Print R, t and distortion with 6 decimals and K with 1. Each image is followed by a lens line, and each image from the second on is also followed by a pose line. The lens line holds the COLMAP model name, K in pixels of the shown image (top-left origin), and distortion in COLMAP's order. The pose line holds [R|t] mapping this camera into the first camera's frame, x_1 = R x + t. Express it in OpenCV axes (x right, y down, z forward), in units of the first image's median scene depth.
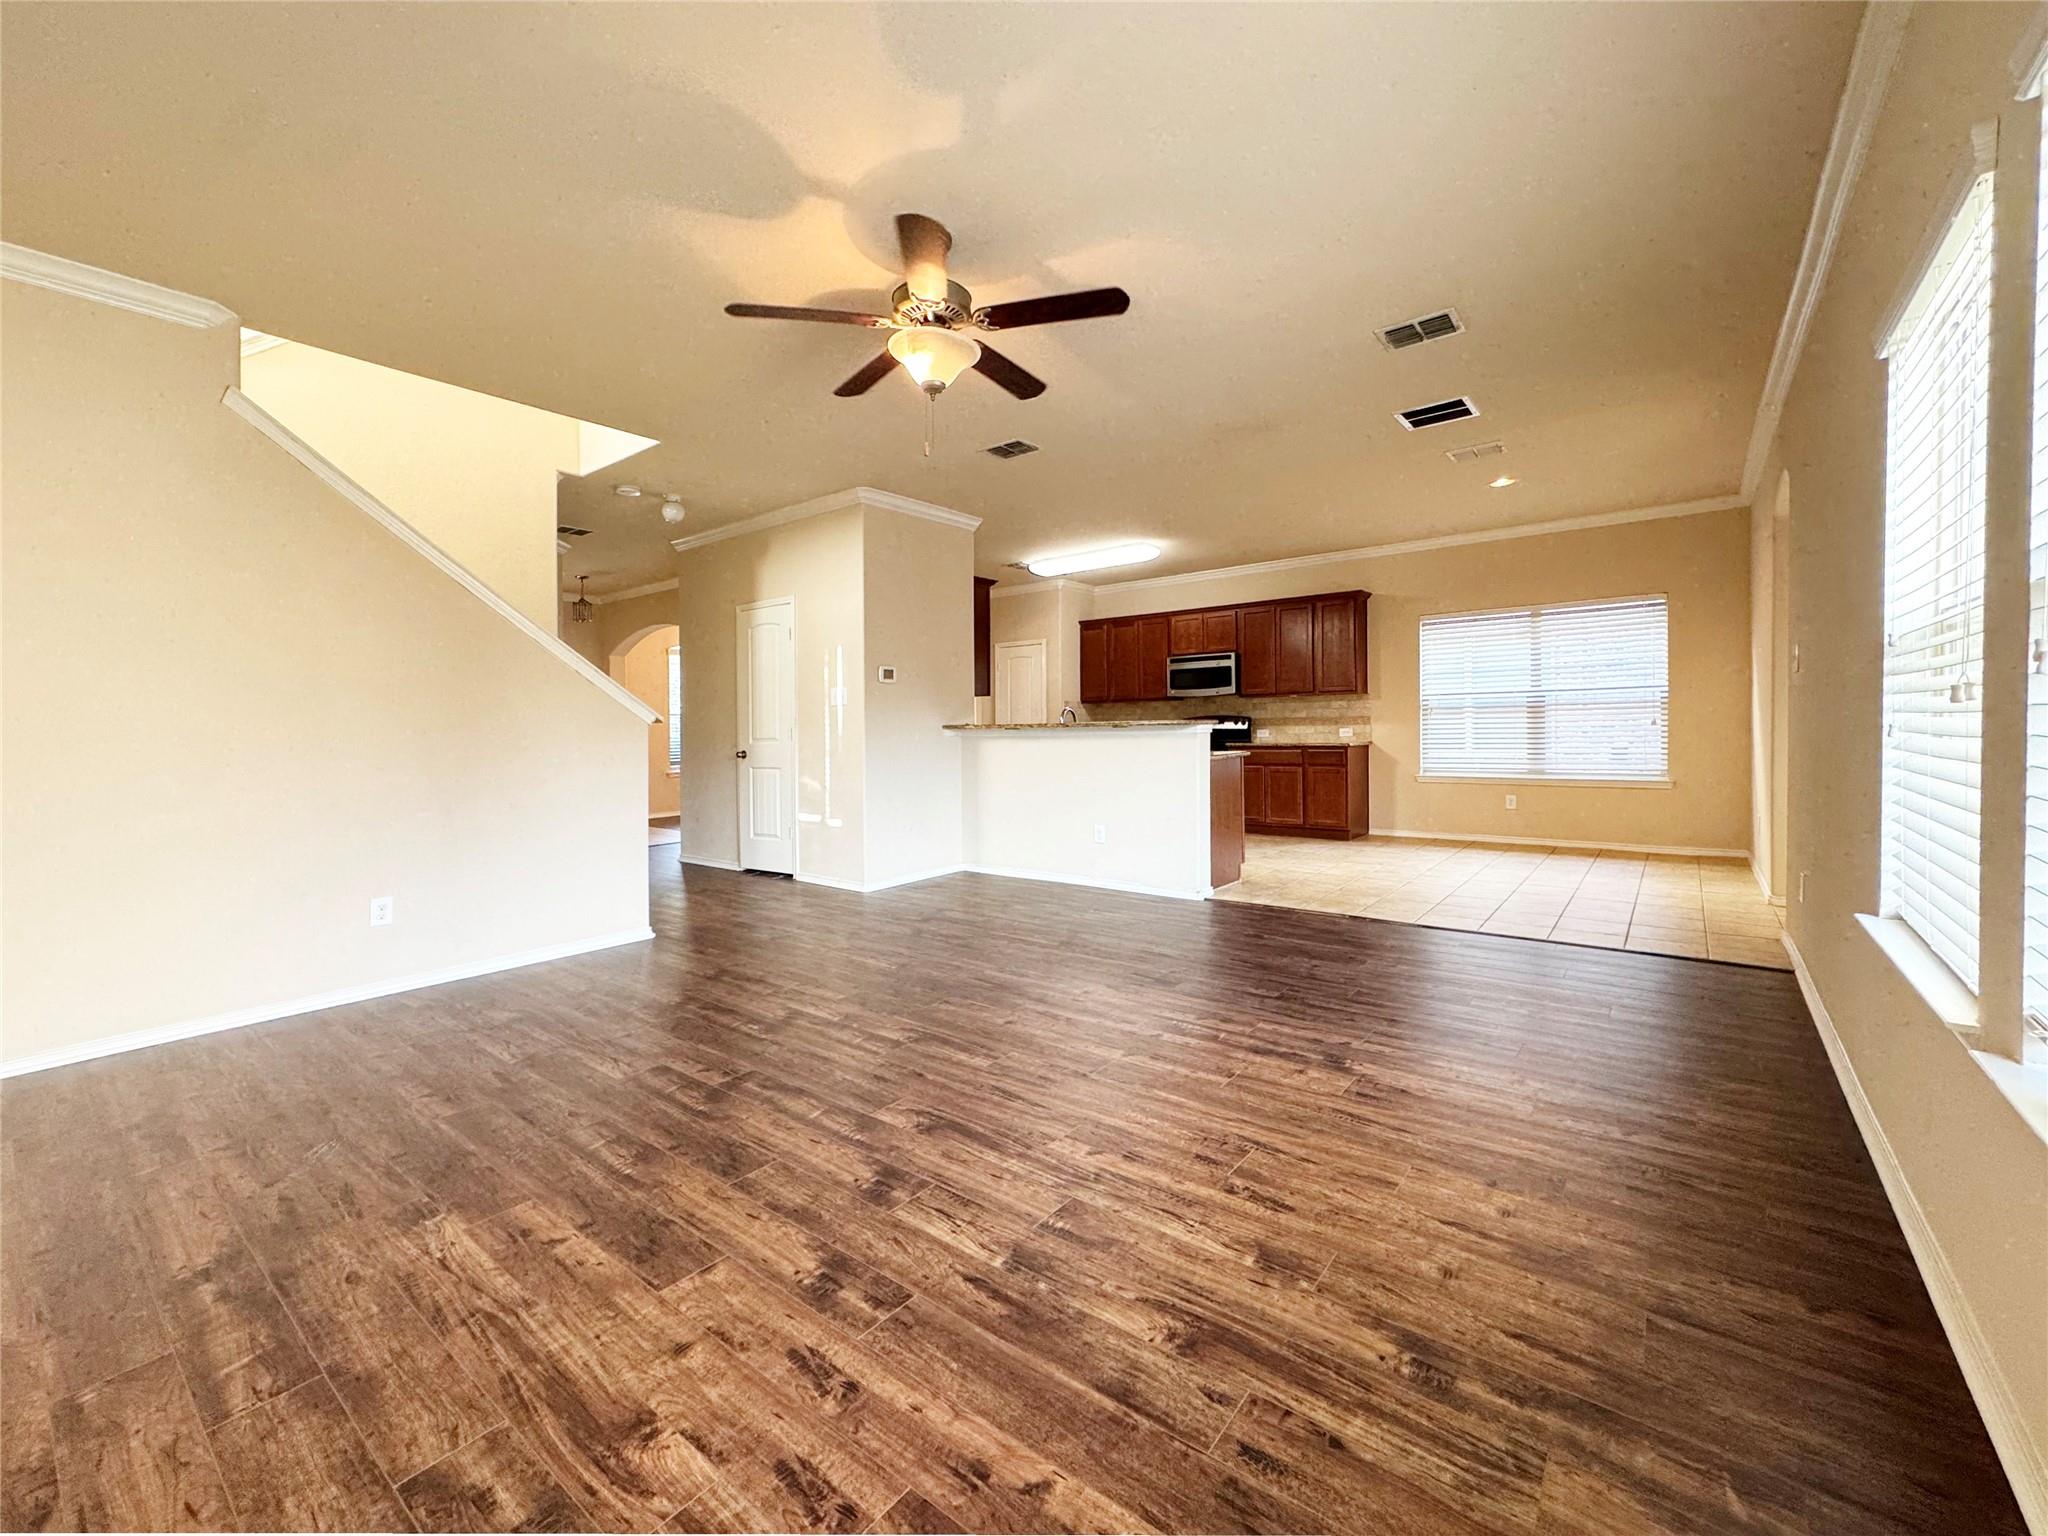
lens RADIAL K [[852.3, 0, 1030.9], [0, 852.3, 734.2], [0, 0, 1]] dist [0.002022, 0.000132]
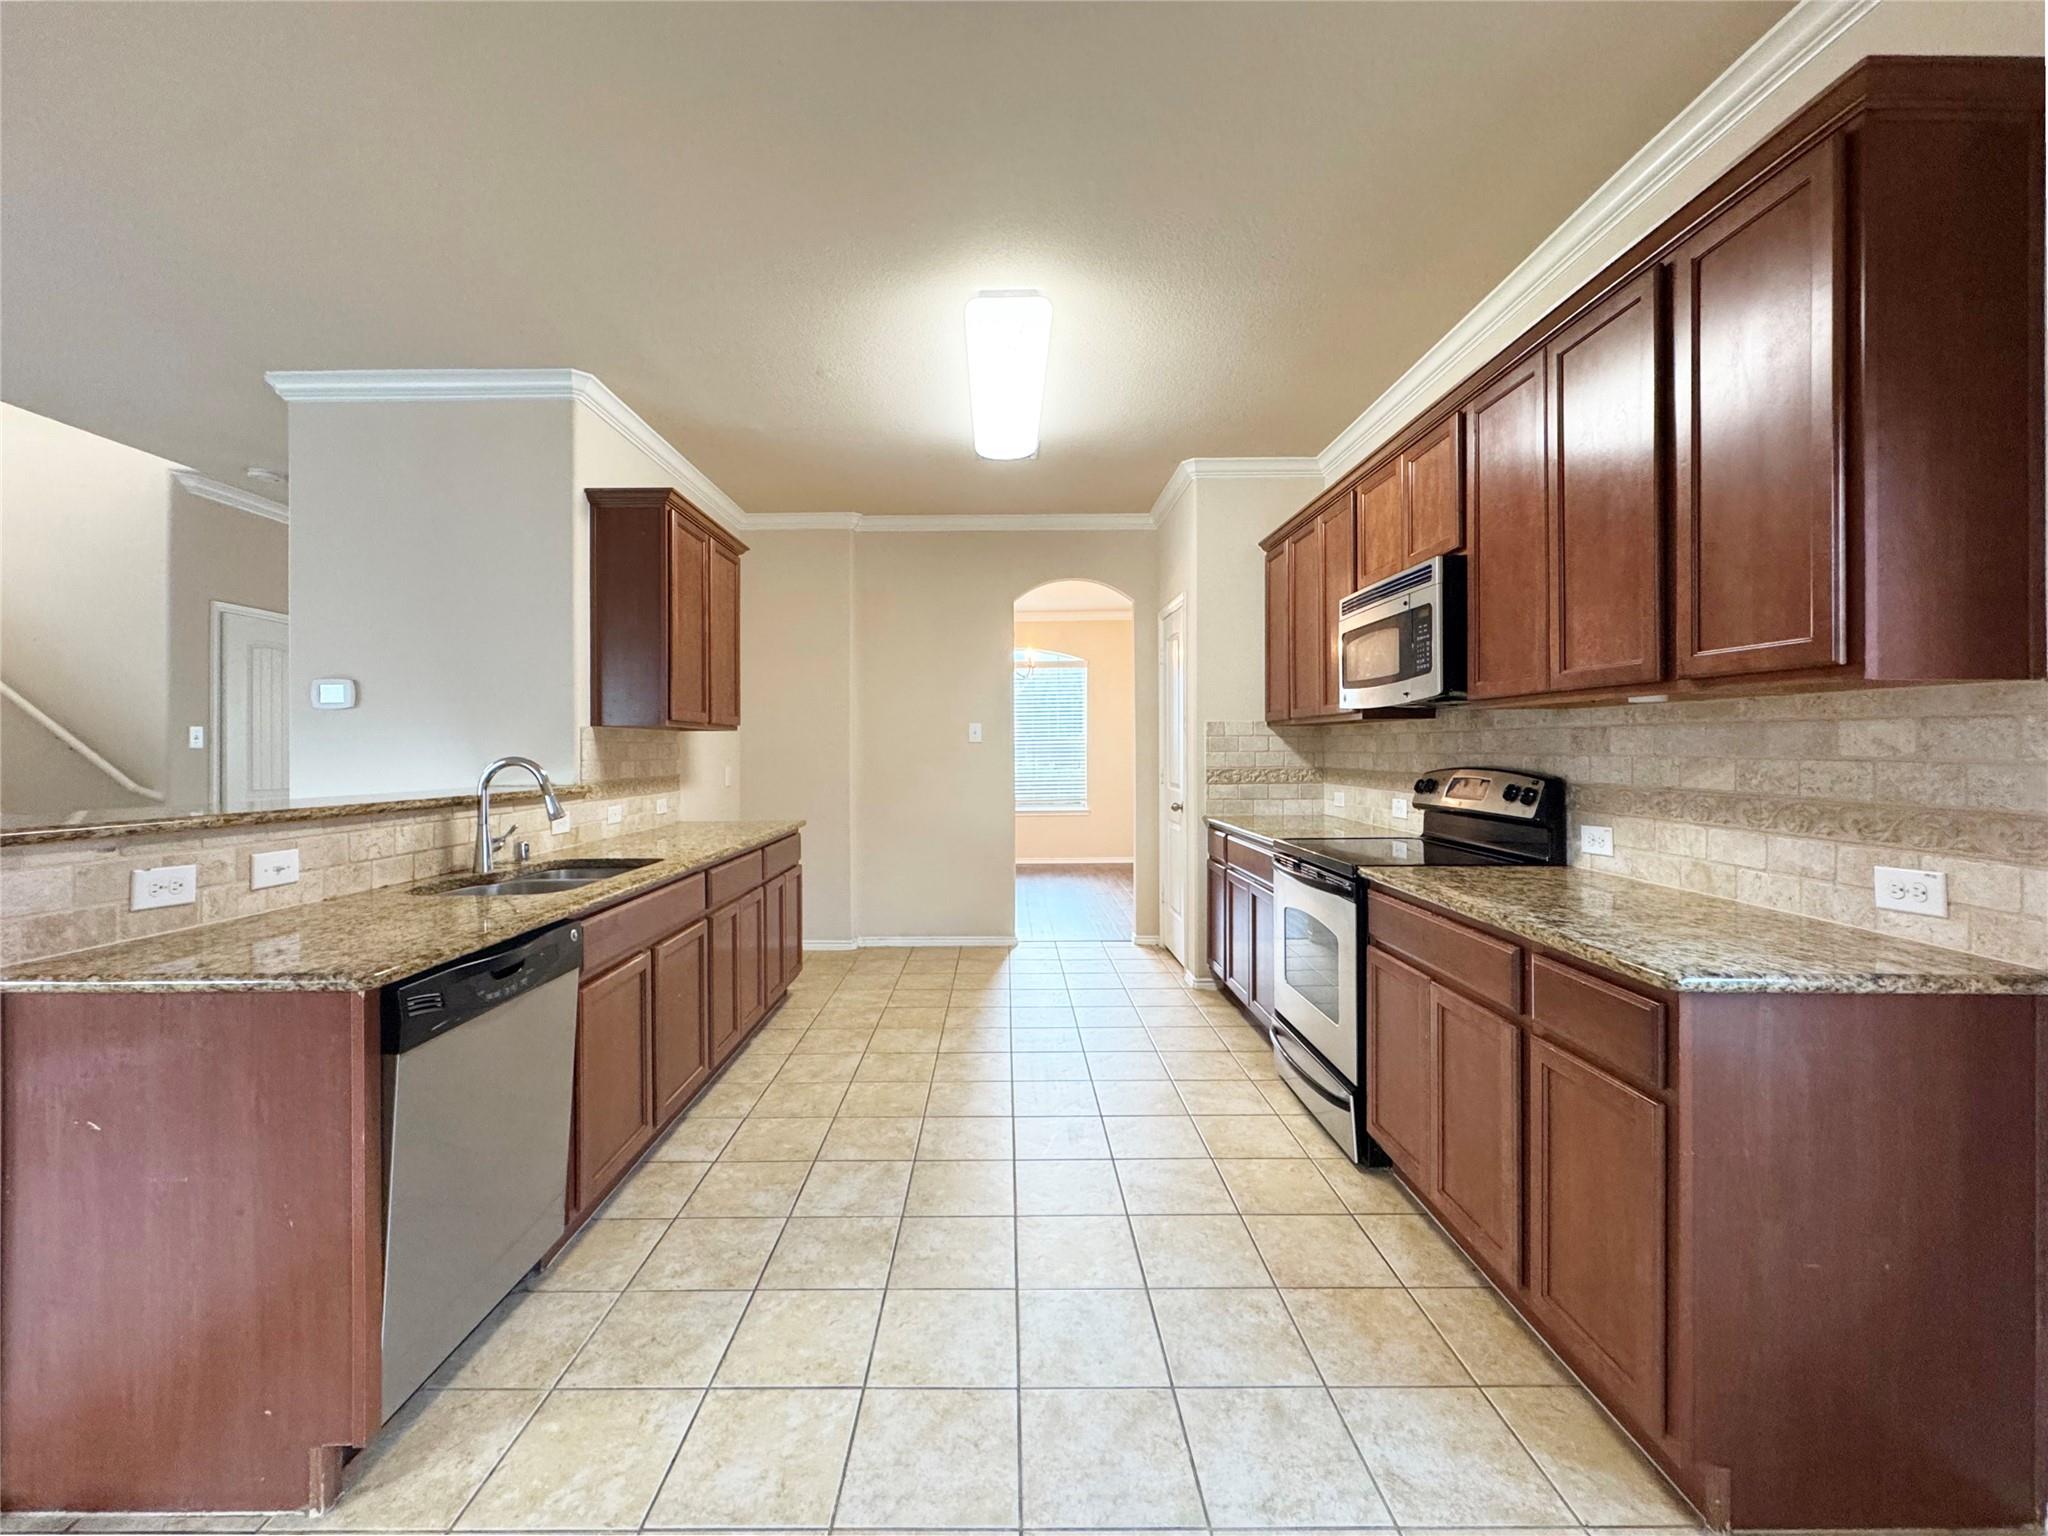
lens RADIAL K [[852.3, 0, 1030.9], [0, 852.3, 734.2], [0, 0, 1]] dist [0.002022, 0.000132]
pose [[0.606584, 0.006408, -0.794994, 1.091044], [-0.010569, 0.999944, -0.000003, -0.093290], [0.794949, 0.008404, 0.606618, 1.989321]]
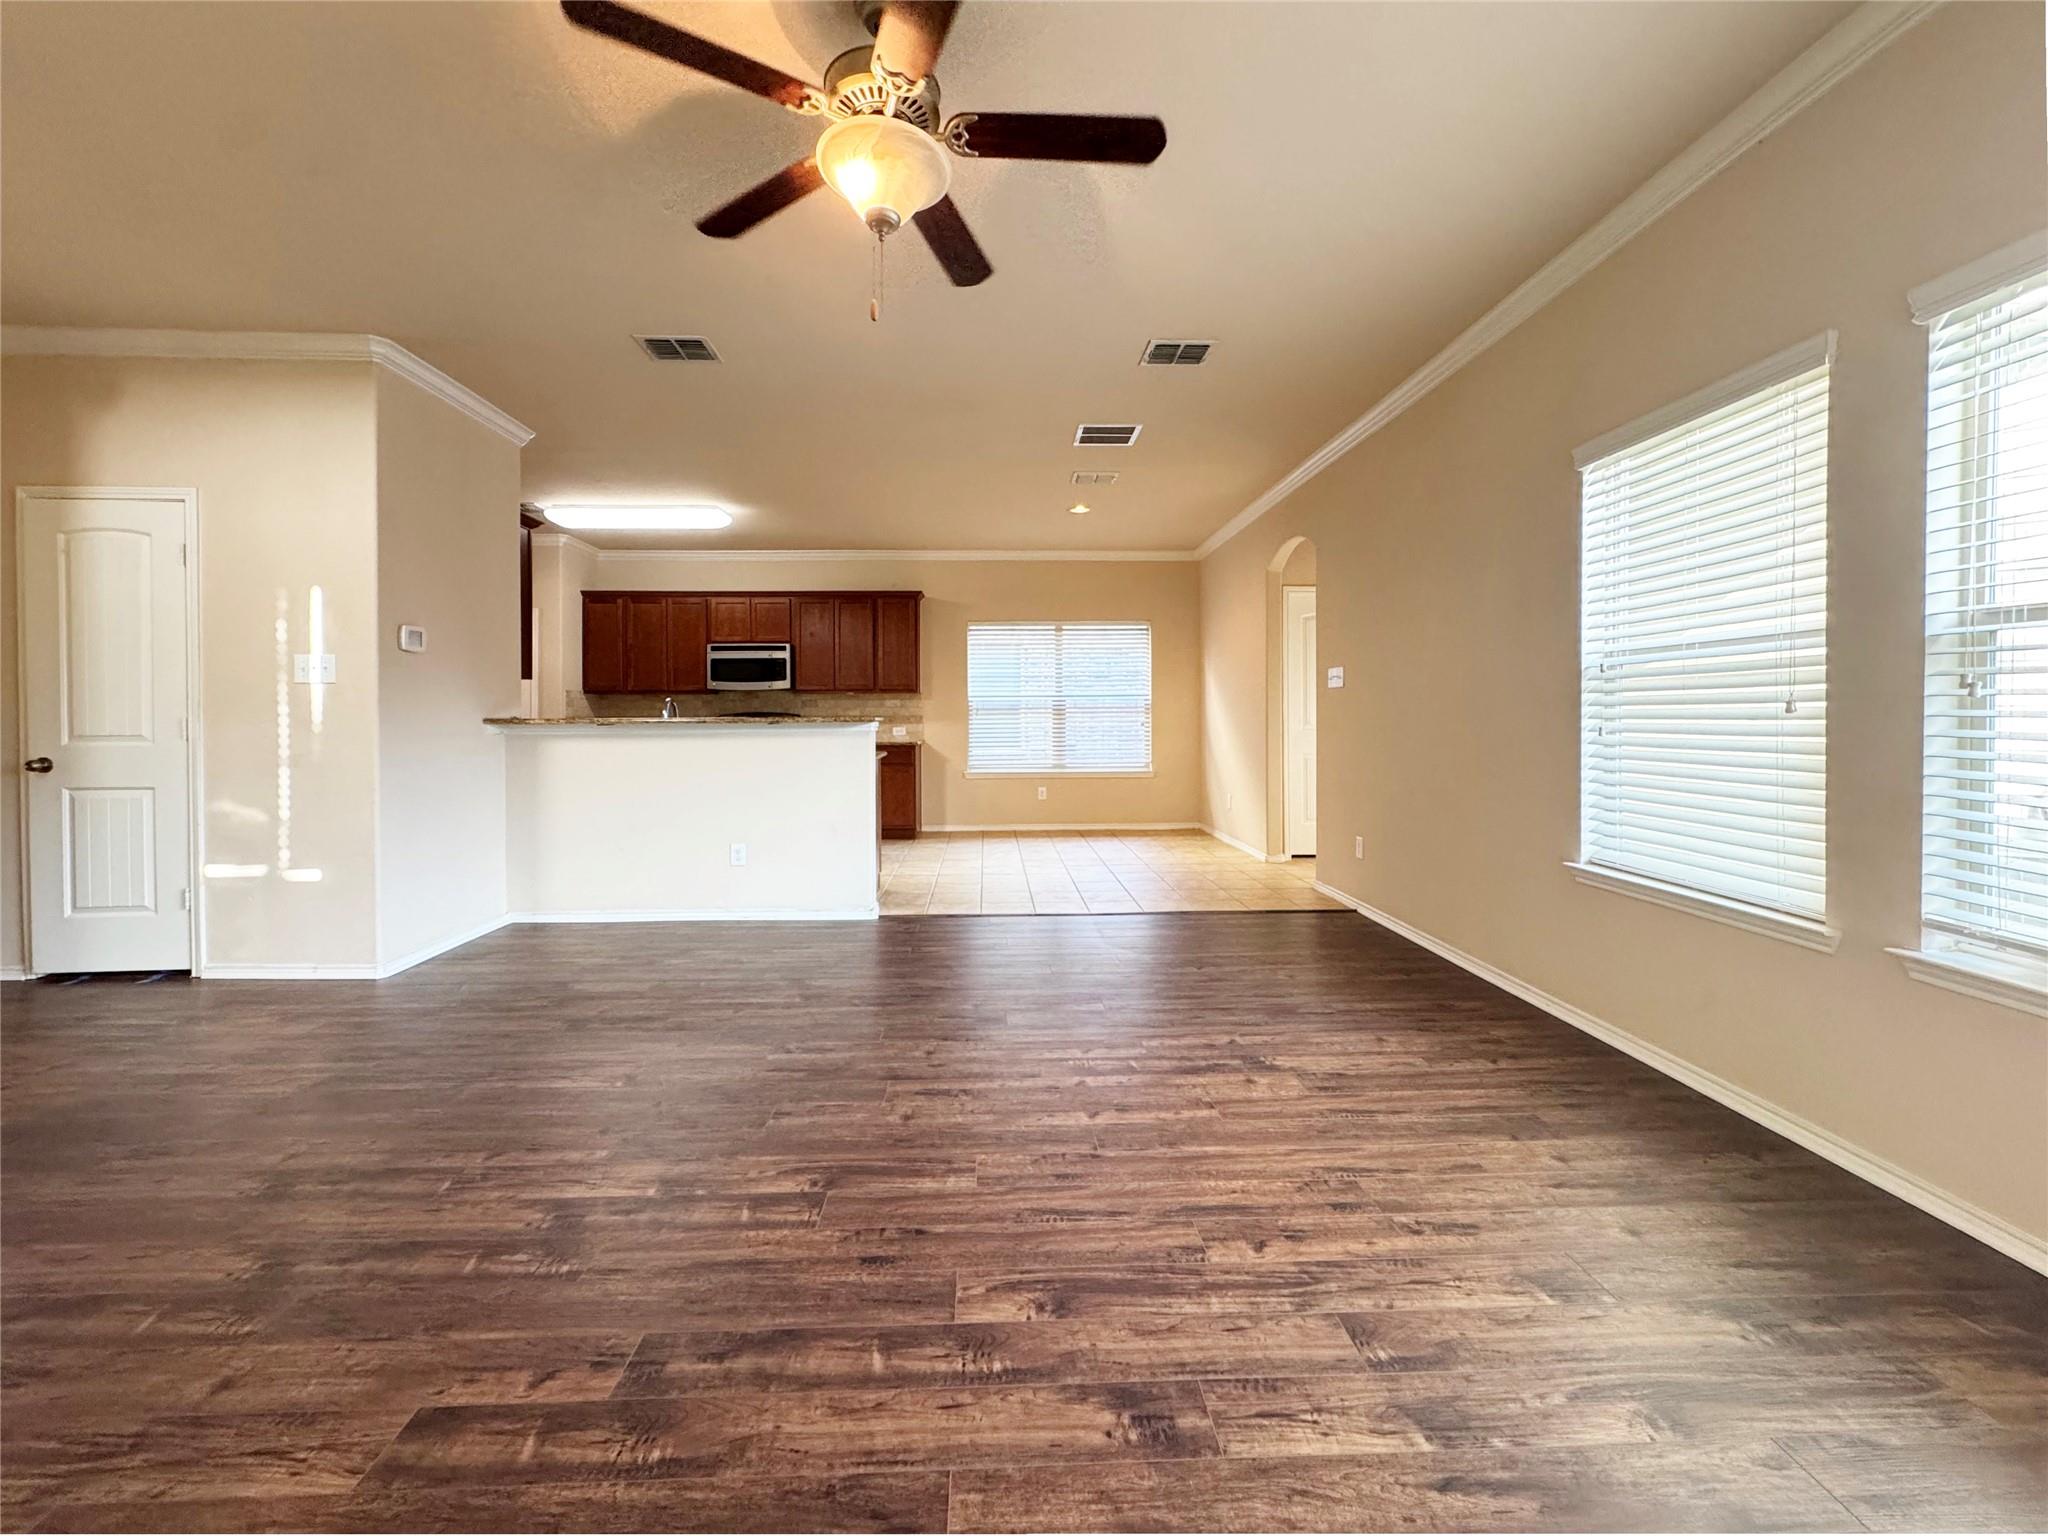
lens RADIAL K [[852.3, 0, 1030.9], [0, 852.3, 734.2], [0, 0, 1]] dist [0.002022, 0.000132]
pose [[0.763187, 0.001749, 0.646175, -0.438241], [-0.003131, 0.999995, 0.000991, -0.000441], [-0.646170, -0.002780, 0.763188, 0.365835]]
